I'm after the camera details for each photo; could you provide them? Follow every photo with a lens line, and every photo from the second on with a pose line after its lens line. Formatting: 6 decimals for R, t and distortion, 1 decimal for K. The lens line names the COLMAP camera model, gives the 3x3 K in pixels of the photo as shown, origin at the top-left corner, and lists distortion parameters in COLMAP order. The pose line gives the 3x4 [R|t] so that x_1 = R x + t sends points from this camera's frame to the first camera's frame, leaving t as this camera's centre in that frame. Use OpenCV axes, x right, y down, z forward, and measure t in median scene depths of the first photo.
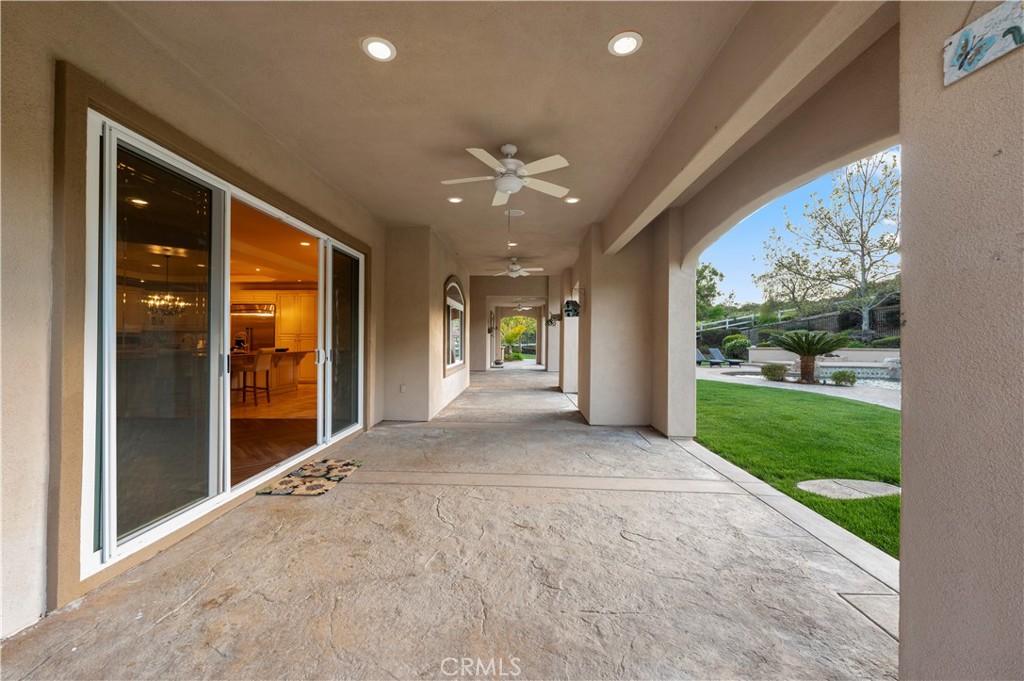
lens RADIAL K [[418.4, 0, 505.7], [0, 418.4, 337.2], [0, 0, 1]] dist [0.003961, 0.000249]
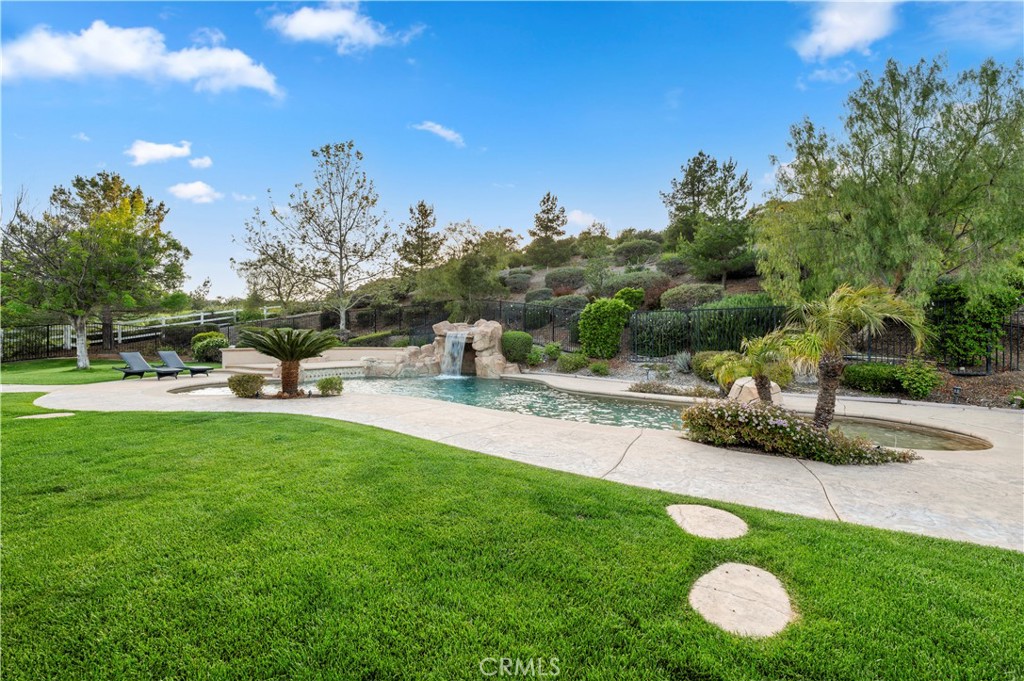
lens RADIAL K [[418.4, 0, 507.0], [0, 418.4, 337.9], [0, 0, 1]] dist [0.003961, 0.000249]
pose [[0.457519, 0.003601, 0.889193, 0.113797], [-0.008334, 0.999965, 0.000239, 0.000255], [-0.889161, -0.007519, 0.457533, 0.153866]]
